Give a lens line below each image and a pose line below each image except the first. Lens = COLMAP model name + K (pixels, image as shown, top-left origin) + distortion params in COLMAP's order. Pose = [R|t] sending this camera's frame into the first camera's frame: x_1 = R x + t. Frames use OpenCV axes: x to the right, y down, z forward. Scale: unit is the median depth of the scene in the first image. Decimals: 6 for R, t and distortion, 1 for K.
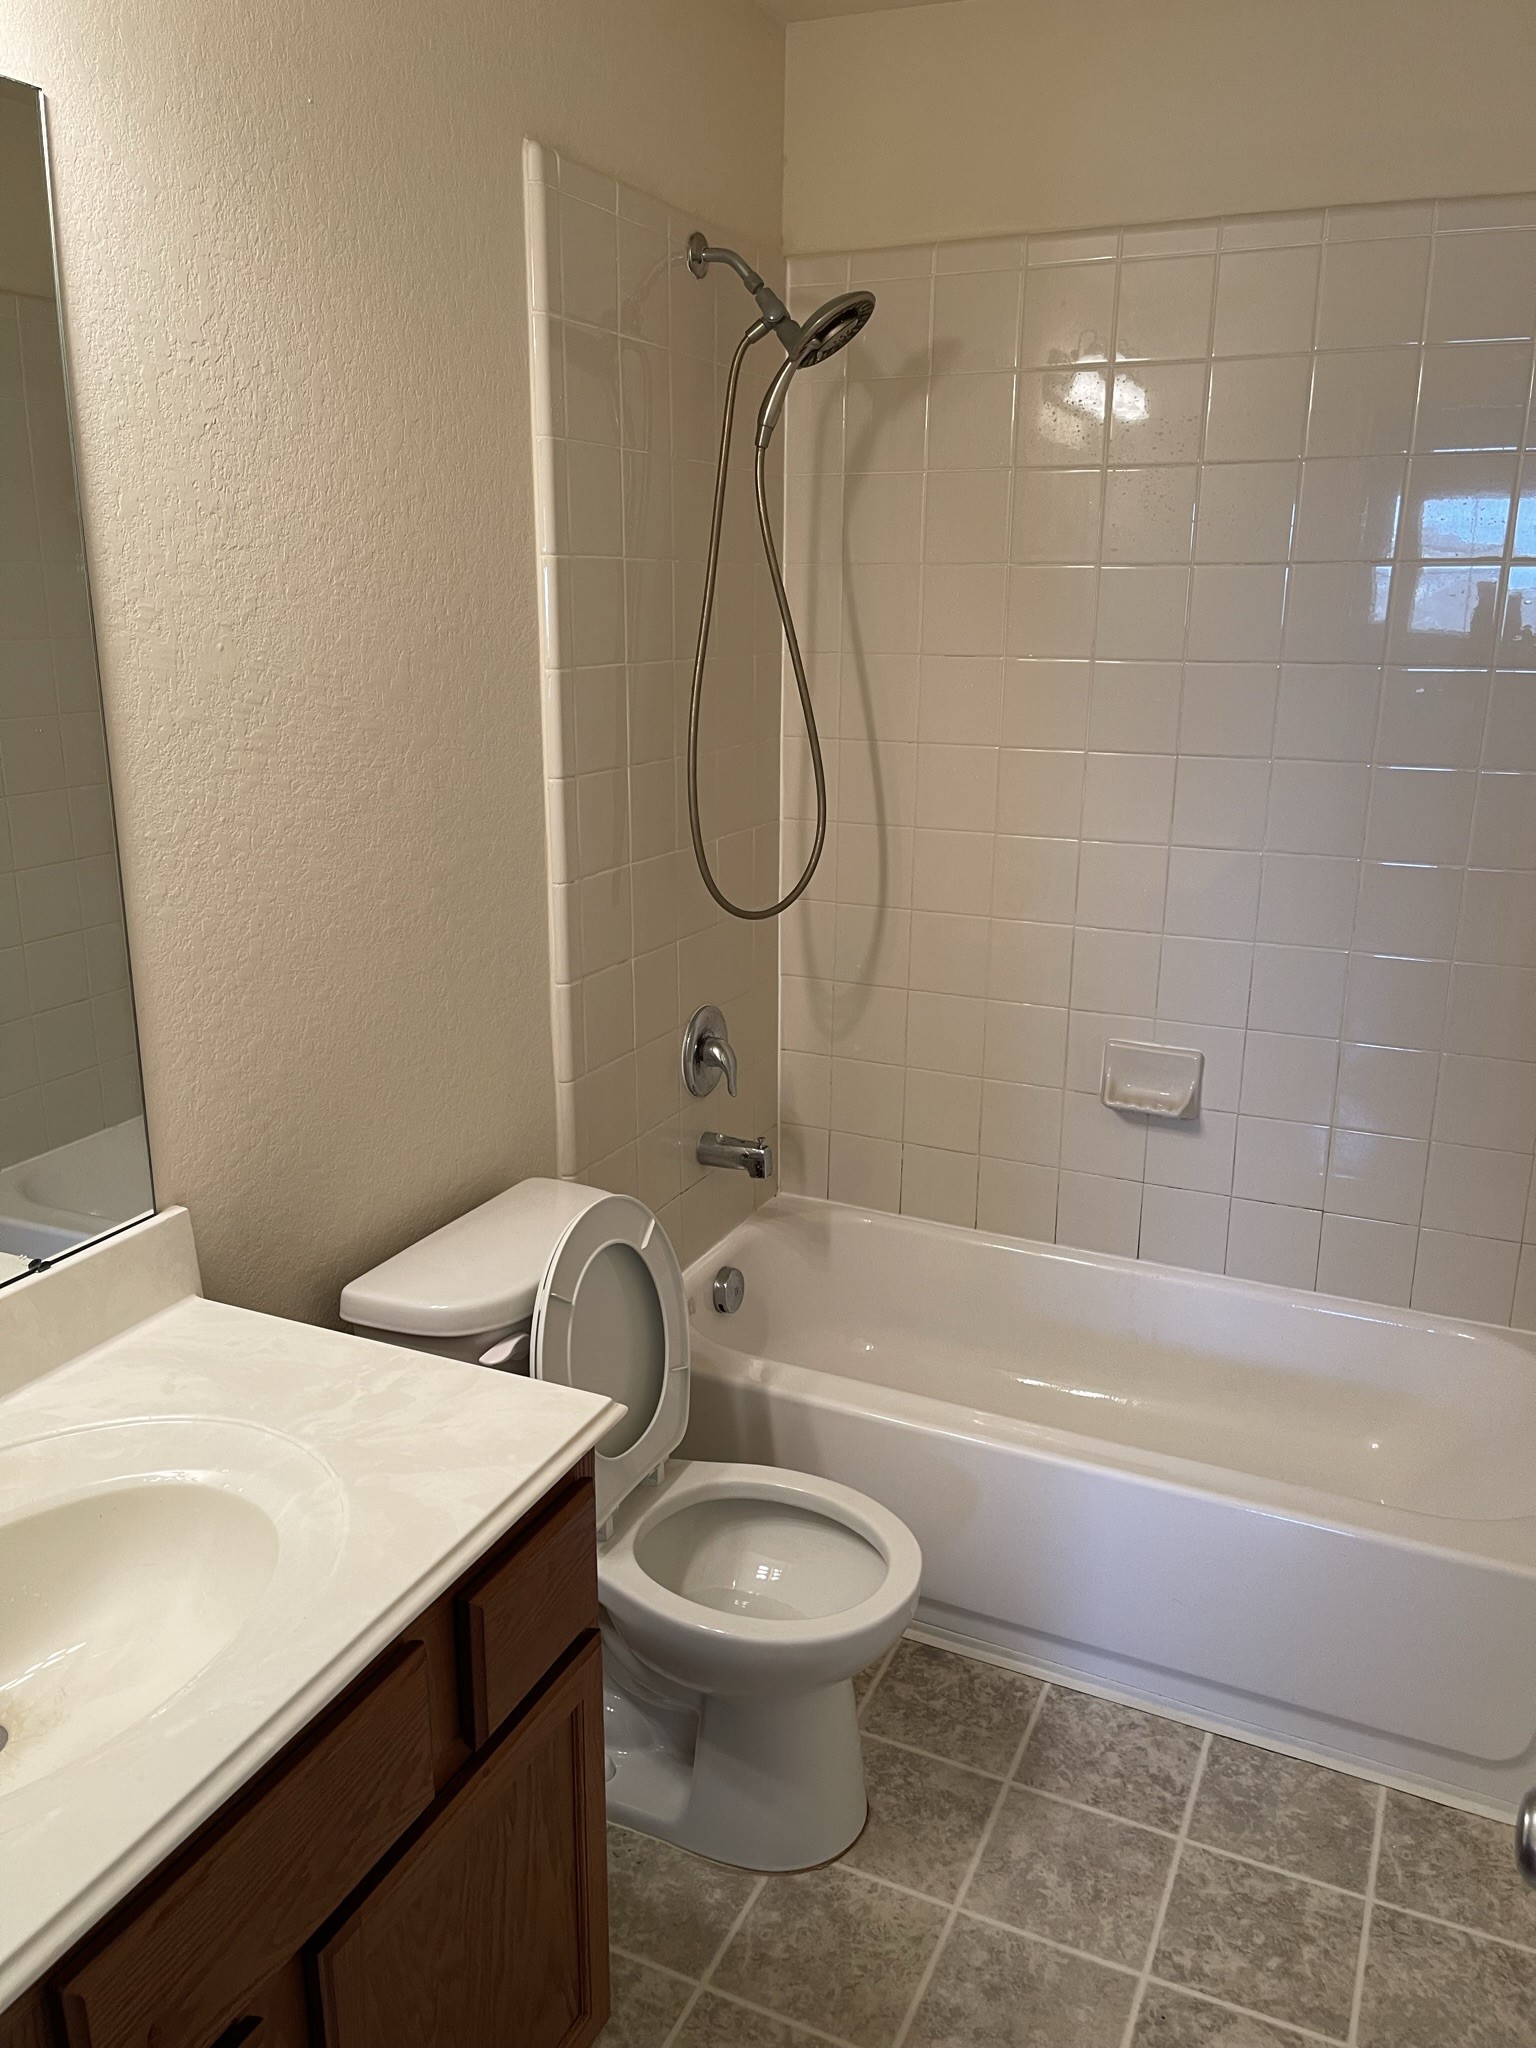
lens RADIAL K [[1583.4, 0, 734.5], [0, 1583.4, 996.8], [0, 0, 1]] dist [0.031610, -0.024528]
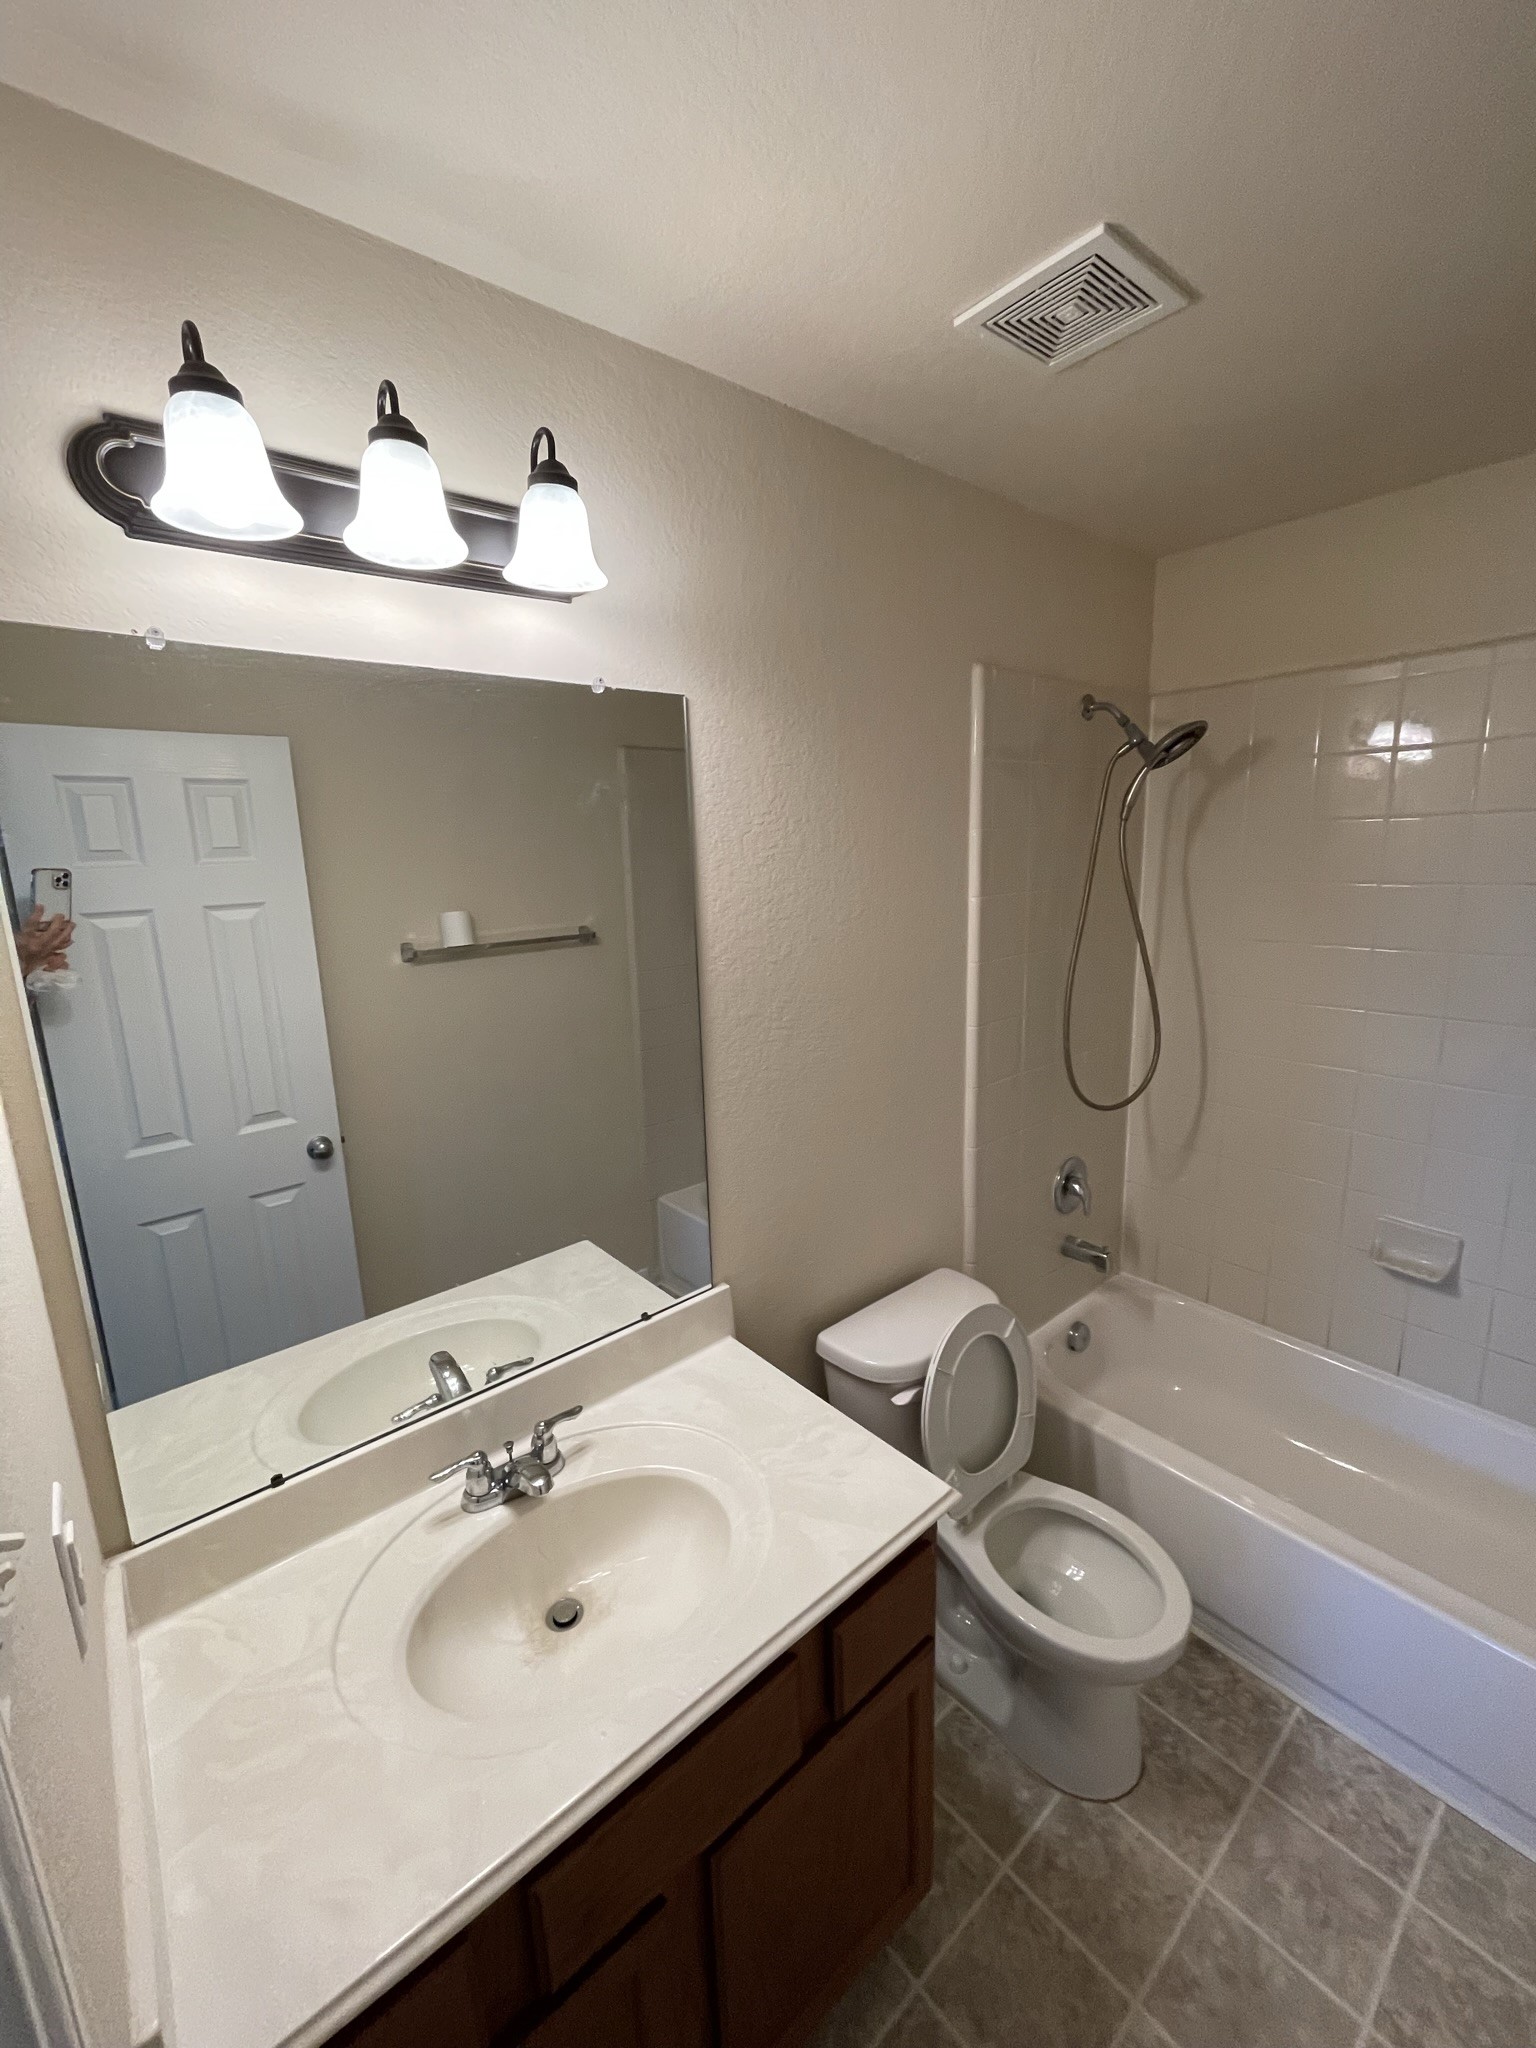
lens RADIAL K [[827.1, 0, 749.4], [0, 827.1, 993.5], [0, 0, 1]] dist [-0.003384, 0.000246]
pose [[0.903051, 0.045632, -0.427102, 0.046785], [-0.072363, 0.996291, -0.046558, -0.122338], [0.423394, 0.072951, 0.903004, 0.115544]]
